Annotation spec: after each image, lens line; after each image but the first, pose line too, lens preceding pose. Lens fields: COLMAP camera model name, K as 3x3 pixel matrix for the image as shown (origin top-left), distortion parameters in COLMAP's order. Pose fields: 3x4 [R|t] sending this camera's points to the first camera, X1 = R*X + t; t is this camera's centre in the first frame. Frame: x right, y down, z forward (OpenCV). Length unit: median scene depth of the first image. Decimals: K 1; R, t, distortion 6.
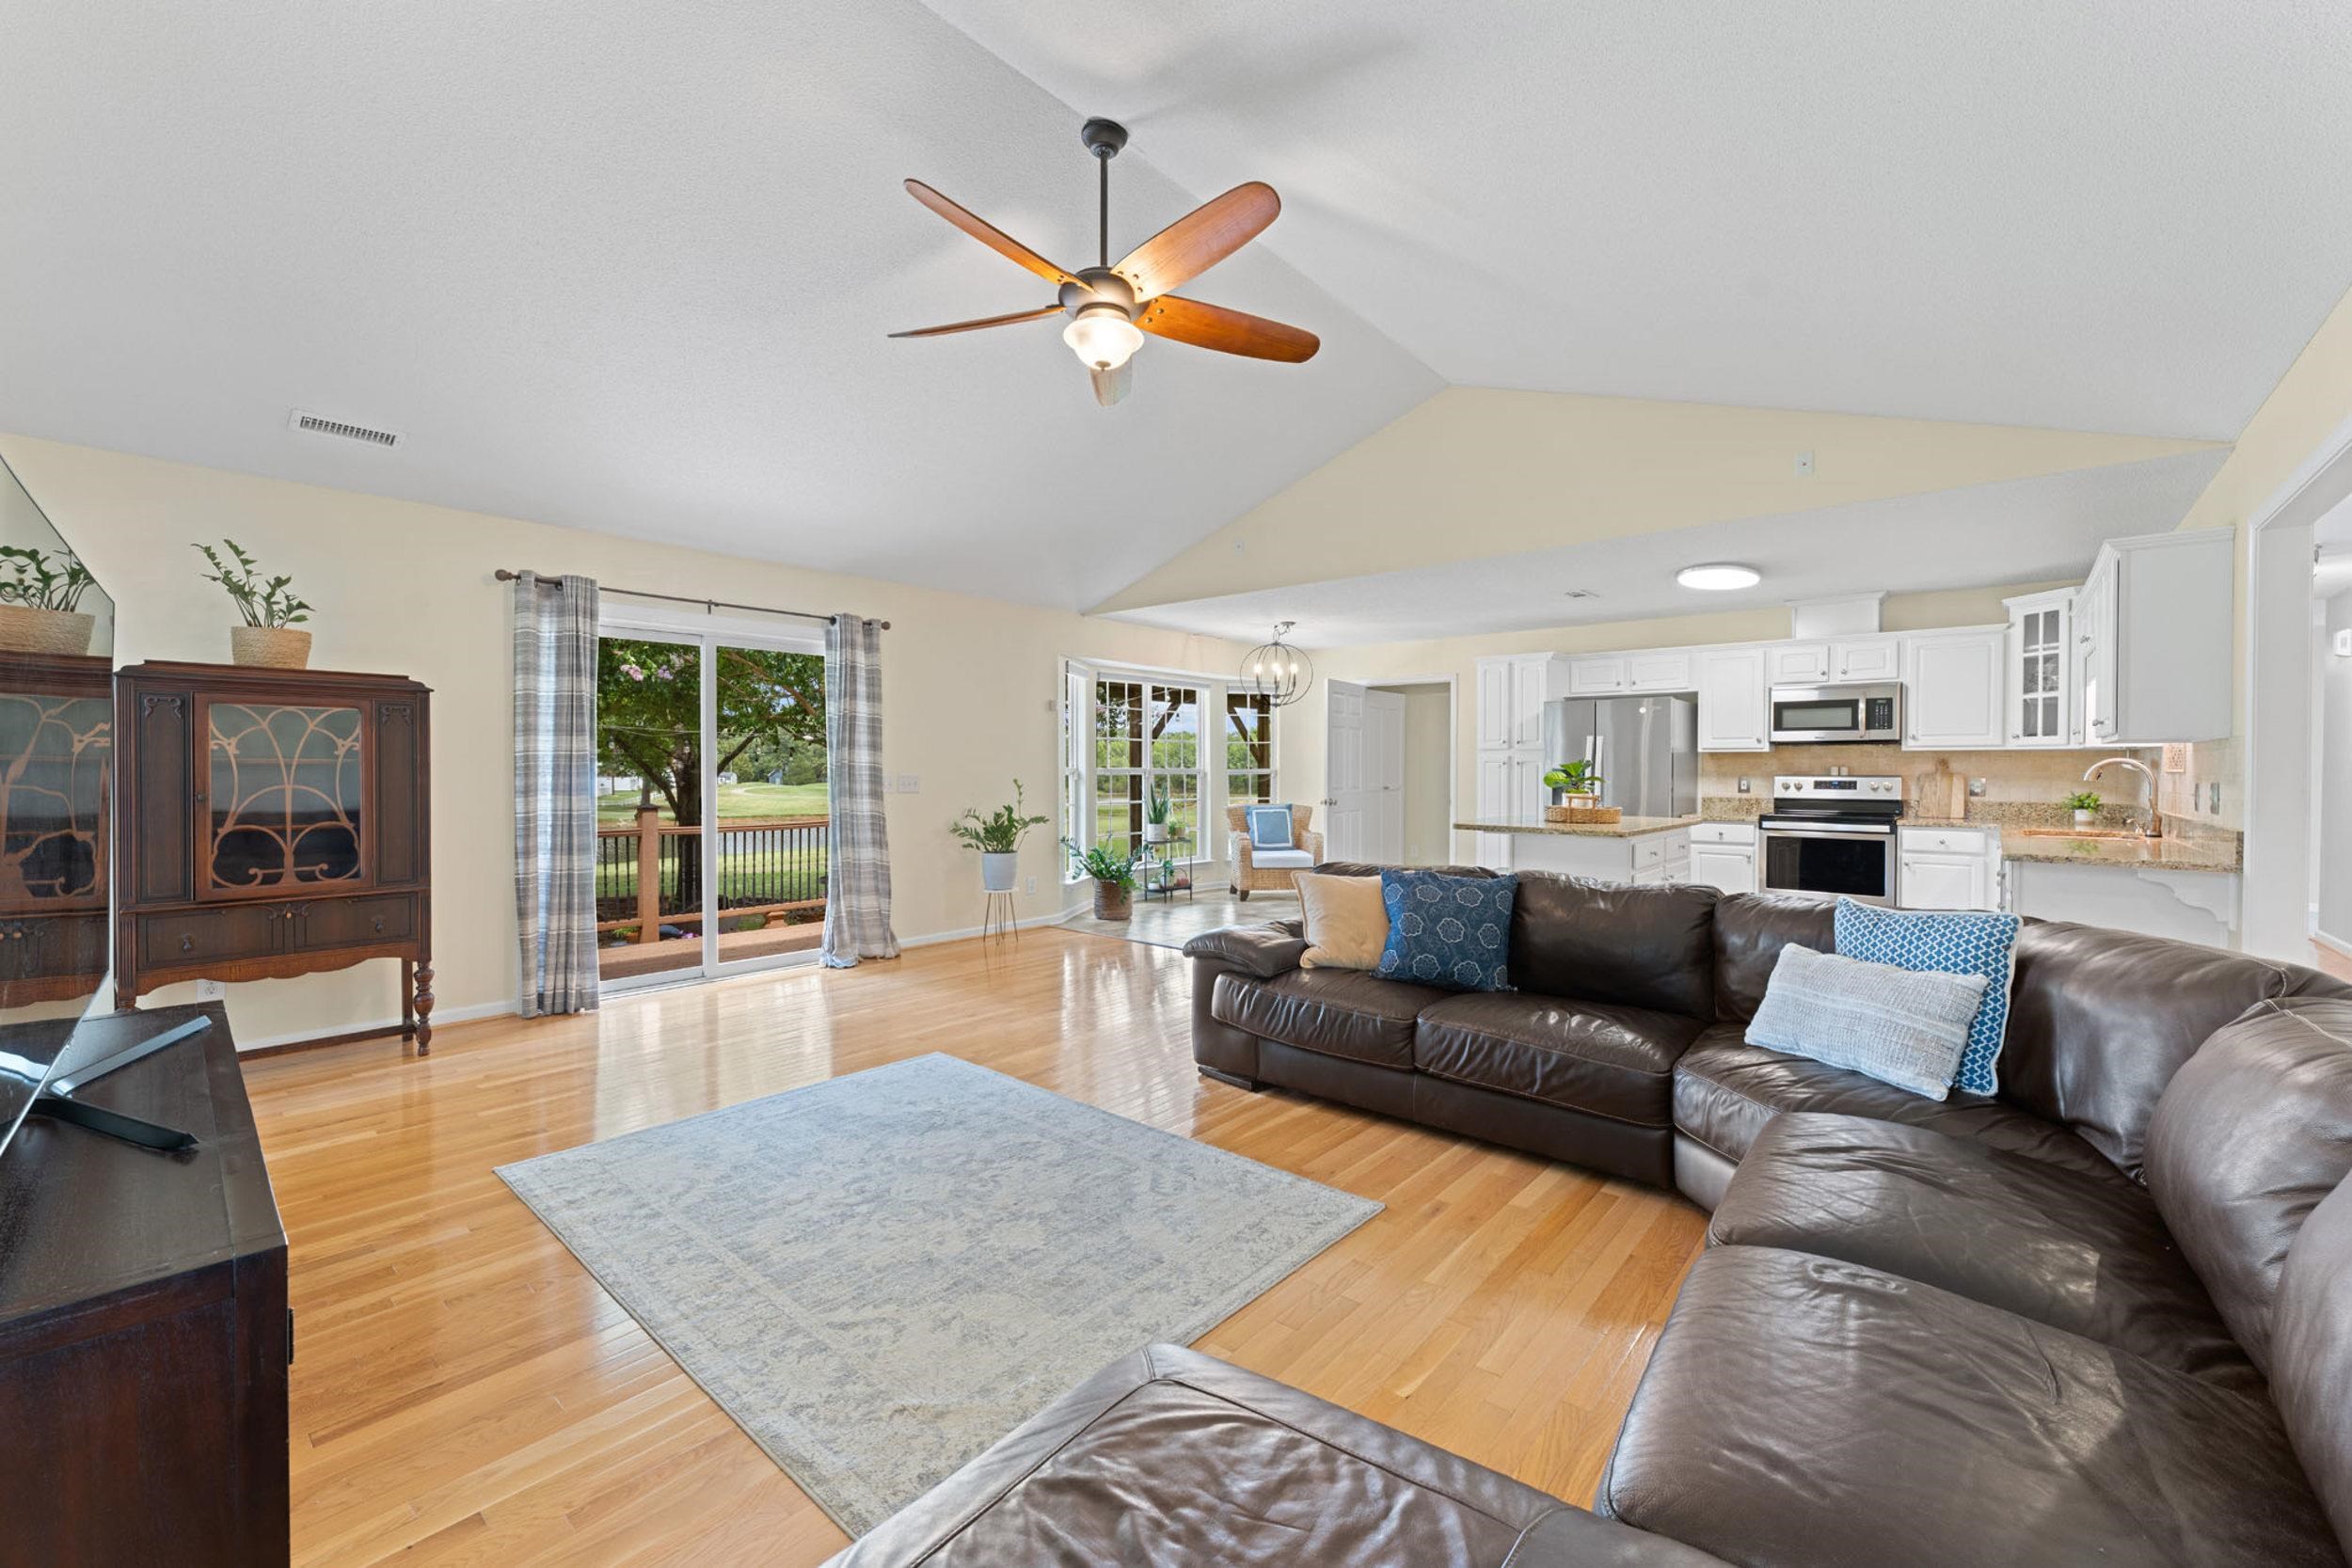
lens RADIAL K [[944.0, 0, 1176.0], [0, 944.0, 784.0], [0, 0, 1]] dist [0.000207, 0.000095]
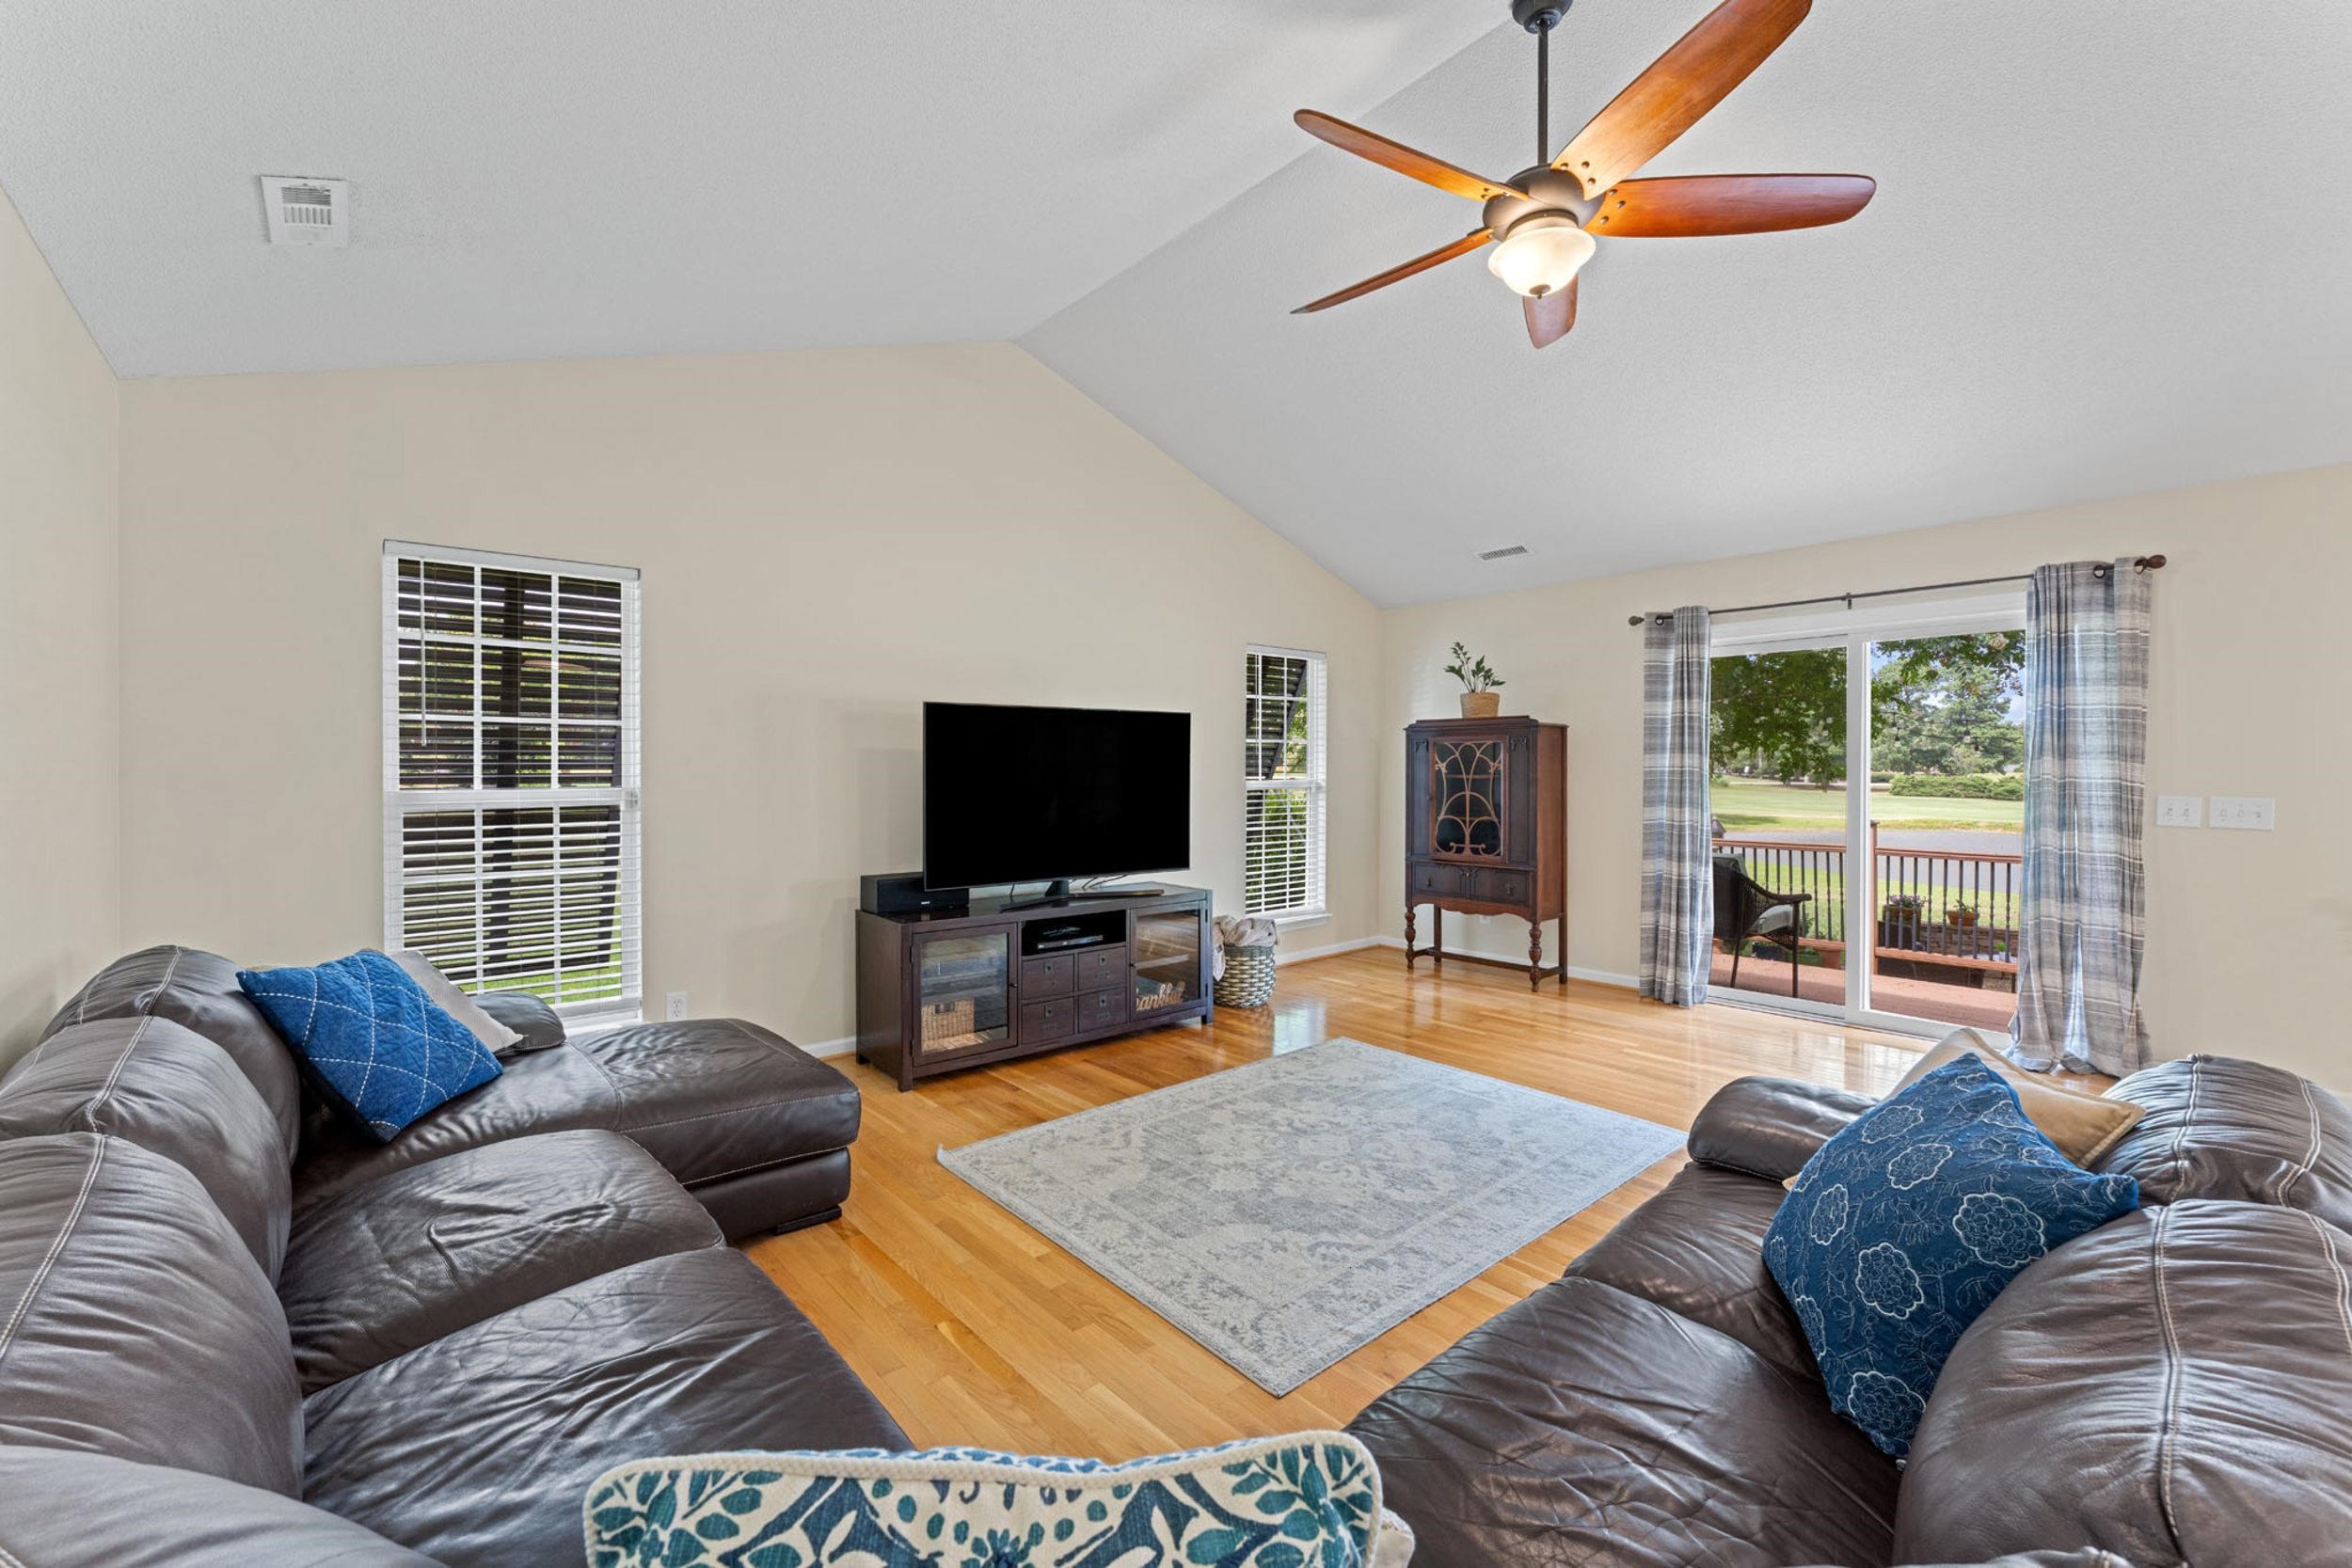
lens RADIAL K [[958.2, 0, 1176.0], [0, 958.2, 784.0], [0, 0, 1]] dist [-0.000825, -0.000076]
pose [[-0.147922, 0.011920, -0.988927, 0.709273], [-0.019926, 0.999688, 0.015031, -0.026496], [0.988798, 0.021929, -0.147638, 0.753863]]
